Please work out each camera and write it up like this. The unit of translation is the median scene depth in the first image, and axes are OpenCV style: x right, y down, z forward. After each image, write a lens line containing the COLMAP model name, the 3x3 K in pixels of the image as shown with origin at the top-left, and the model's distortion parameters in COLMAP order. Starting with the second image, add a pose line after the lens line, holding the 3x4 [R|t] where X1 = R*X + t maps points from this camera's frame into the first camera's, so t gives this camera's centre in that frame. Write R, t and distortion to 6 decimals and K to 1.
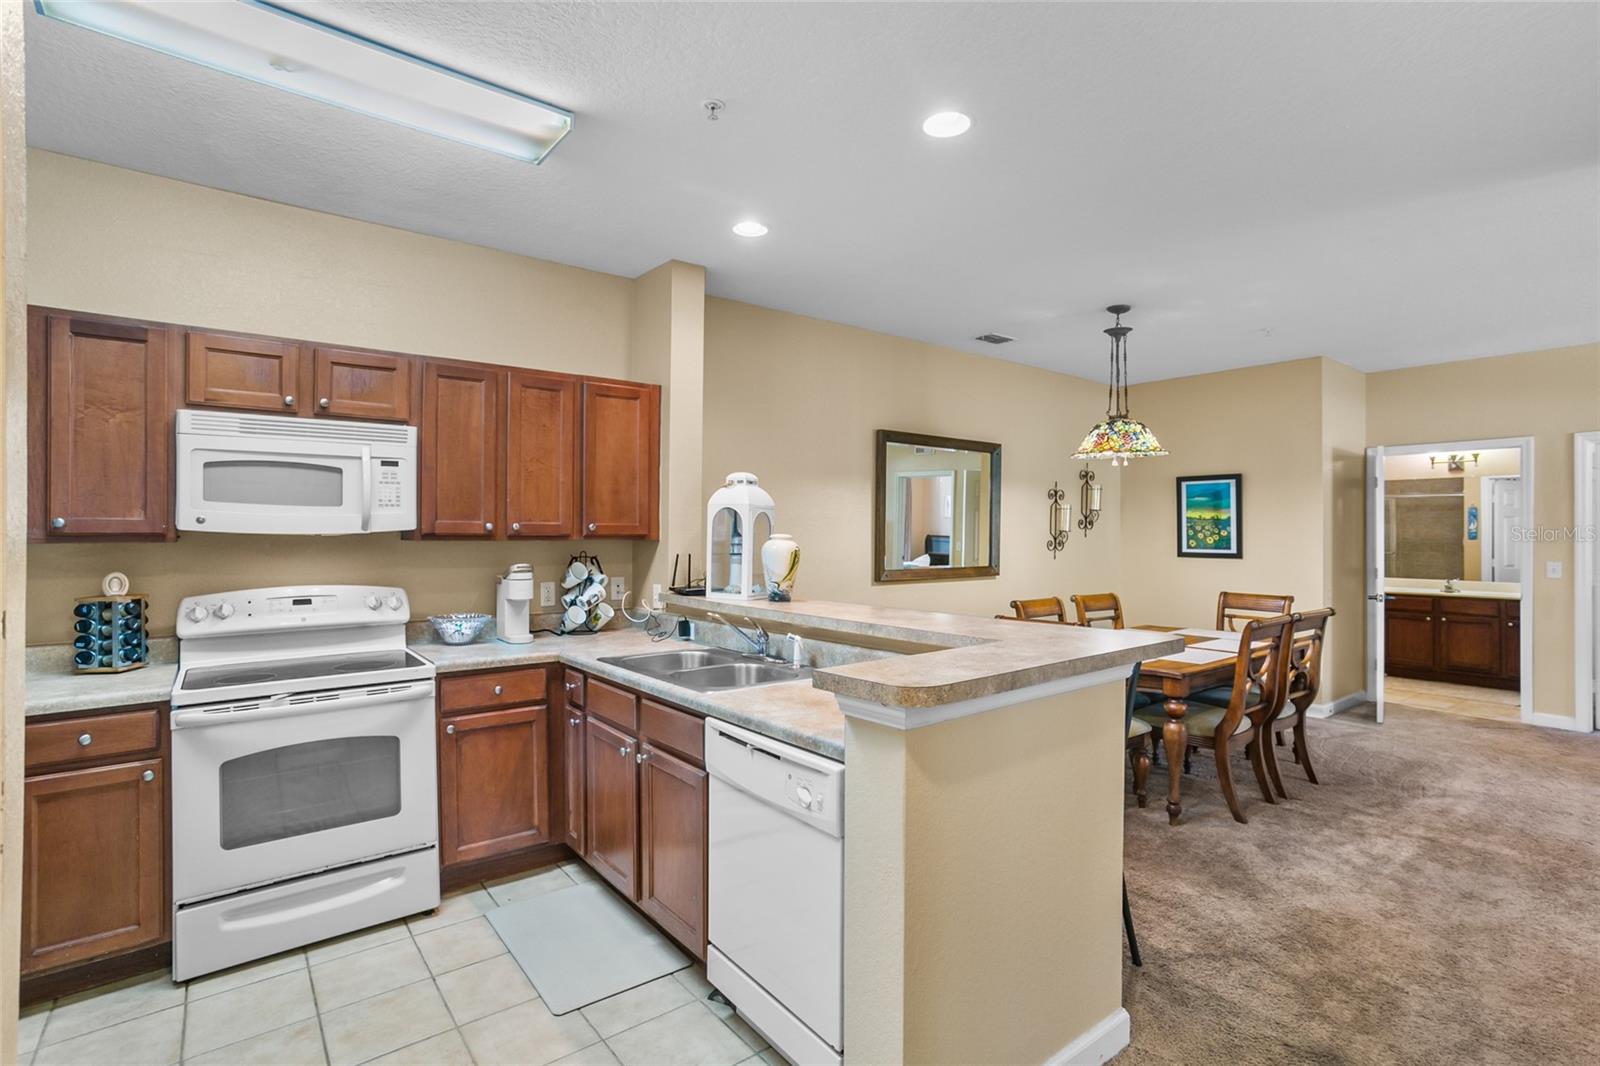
lens RADIAL K [[773.3, 0, 806.8], [0, 773.3, 526.8], [0, 0, 1]] dist [-0.047087, 0.028888]
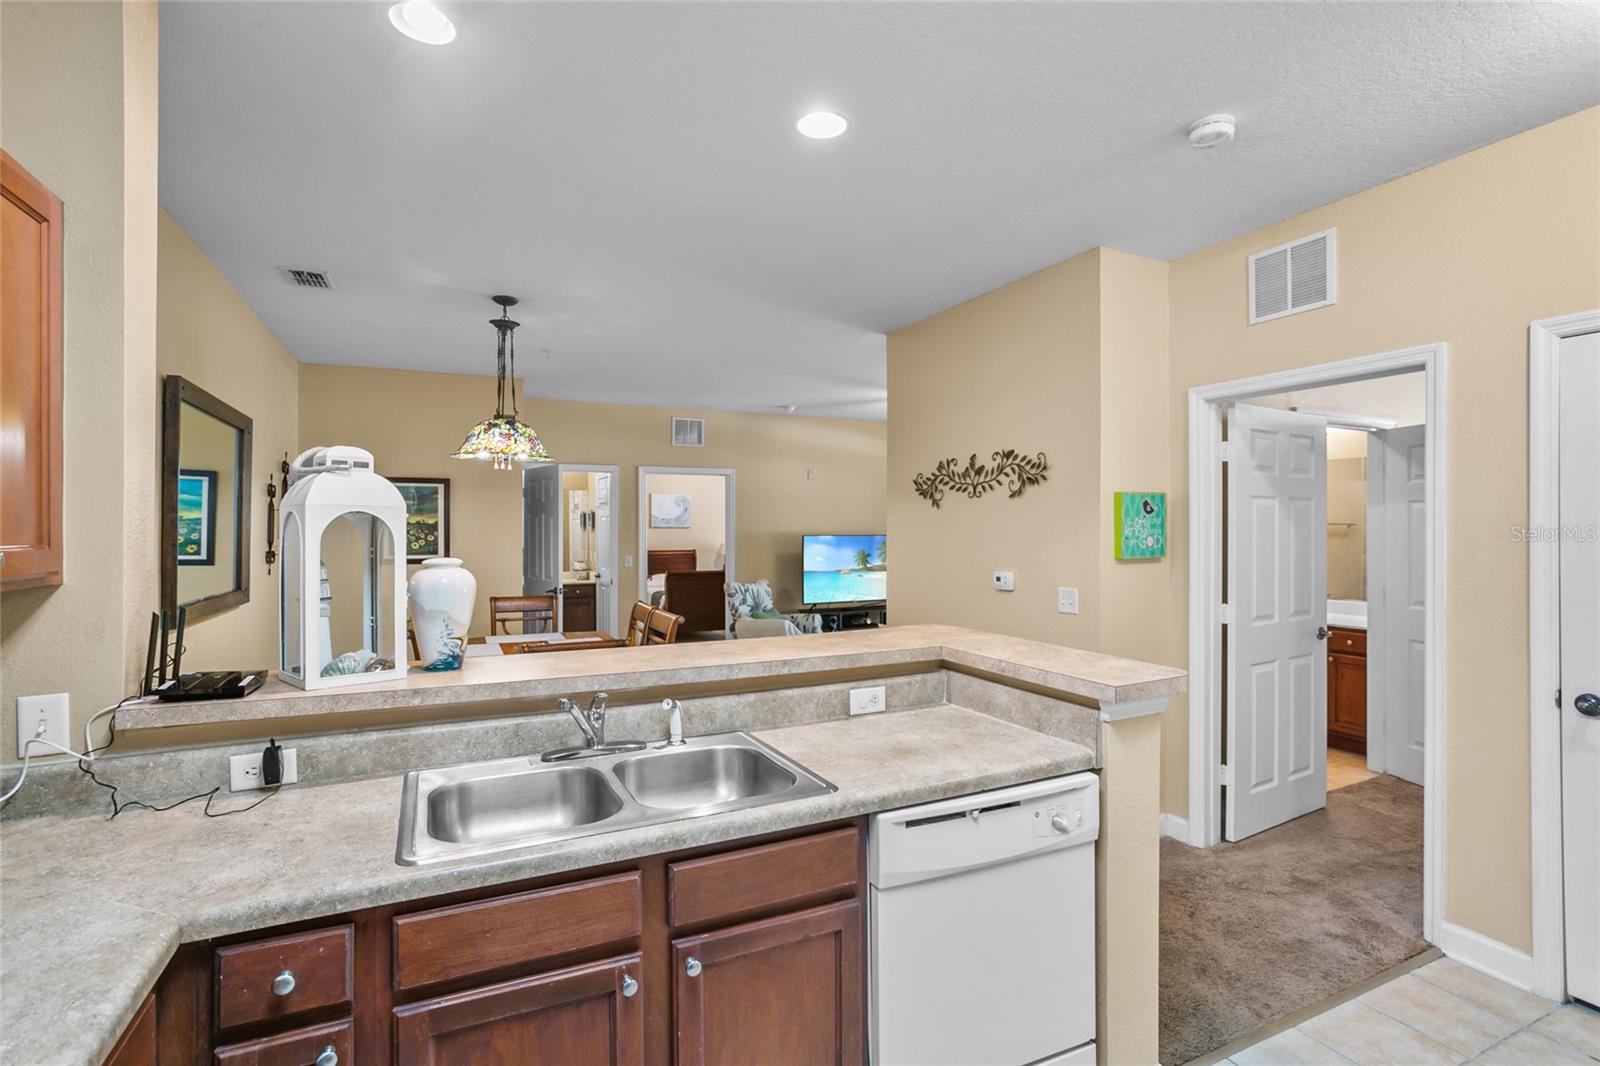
lens RADIAL K [[773.3, 0, 796.6], [0, 773.3, 526.8], [0, 0, 1]] dist [-0.047087, 0.028888]
pose [[0.221419, -0.001363, 0.975178, -0.615586], [-0.003237, 0.999992, 0.002132, -0.019429], [-0.975173, -0.003629, 0.221413, 0.659487]]
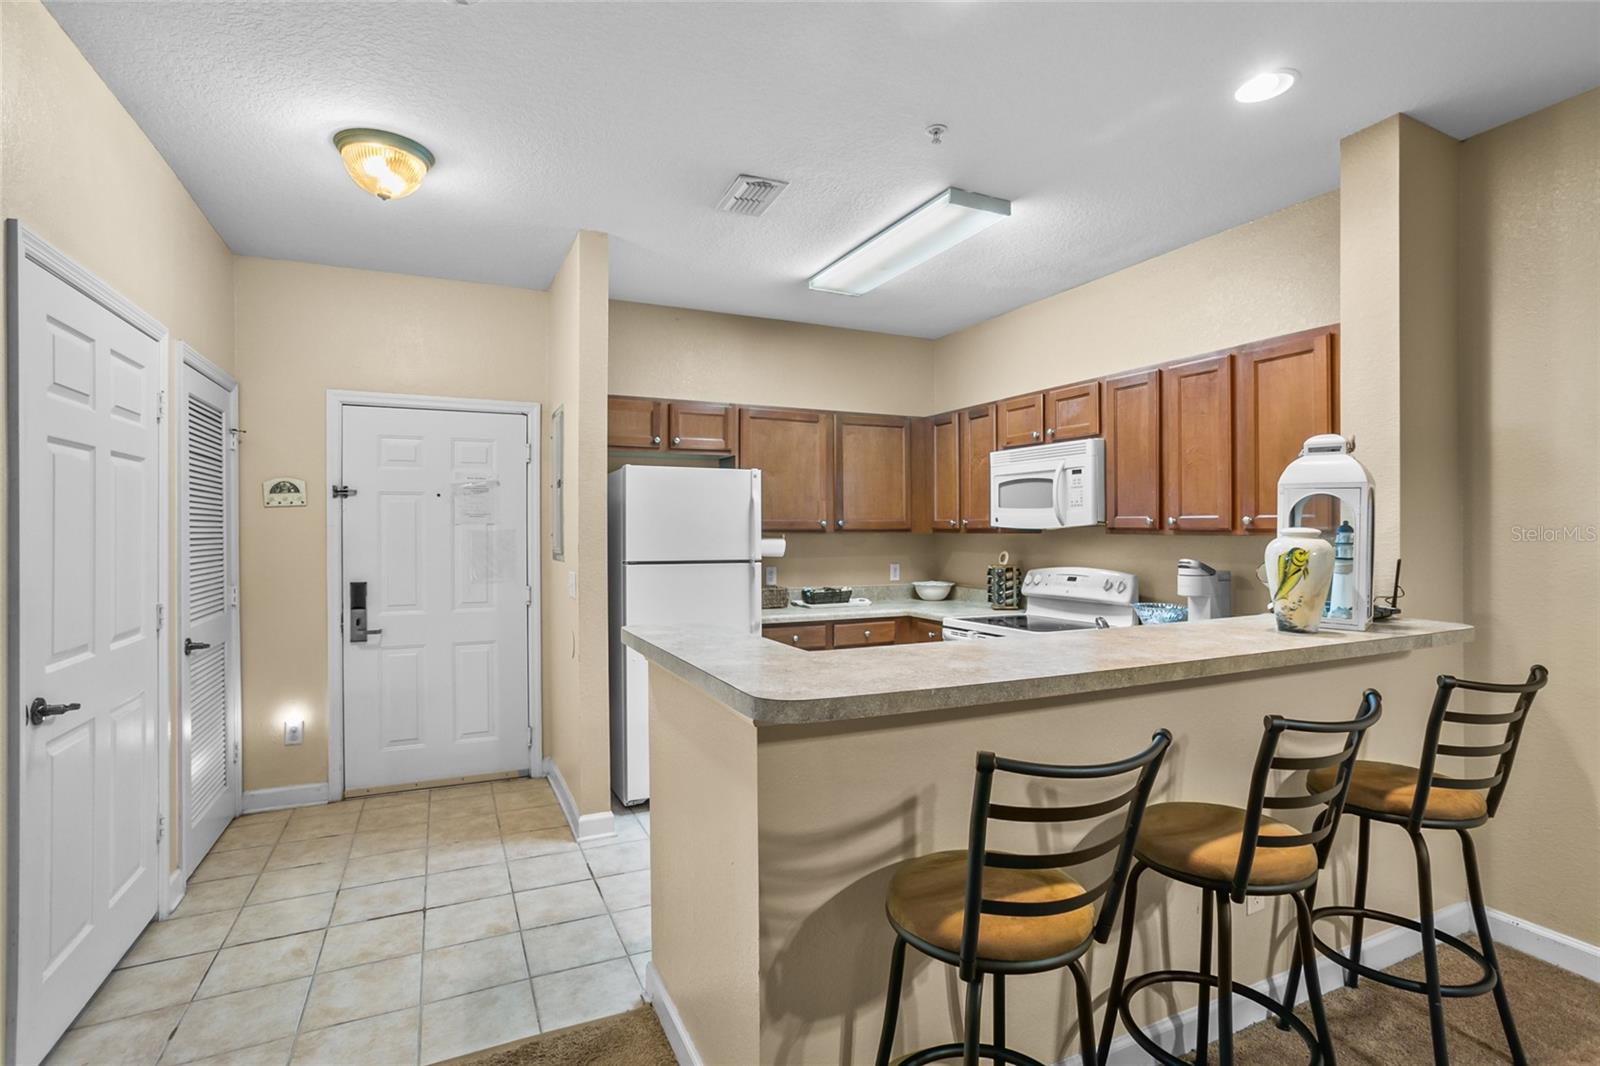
lens RADIAL K [[773.3, 0, 798.7], [0, 773.3, 527.7], [0, 0, 1]] dist [-0.047087, 0.028888]
pose [[-0.234842, -0.002244, -0.972031, 0.740491], [0.006461, 0.999972, -0.003870, 0.009683], [0.972012, -0.007189, -0.234821, 0.813759]]
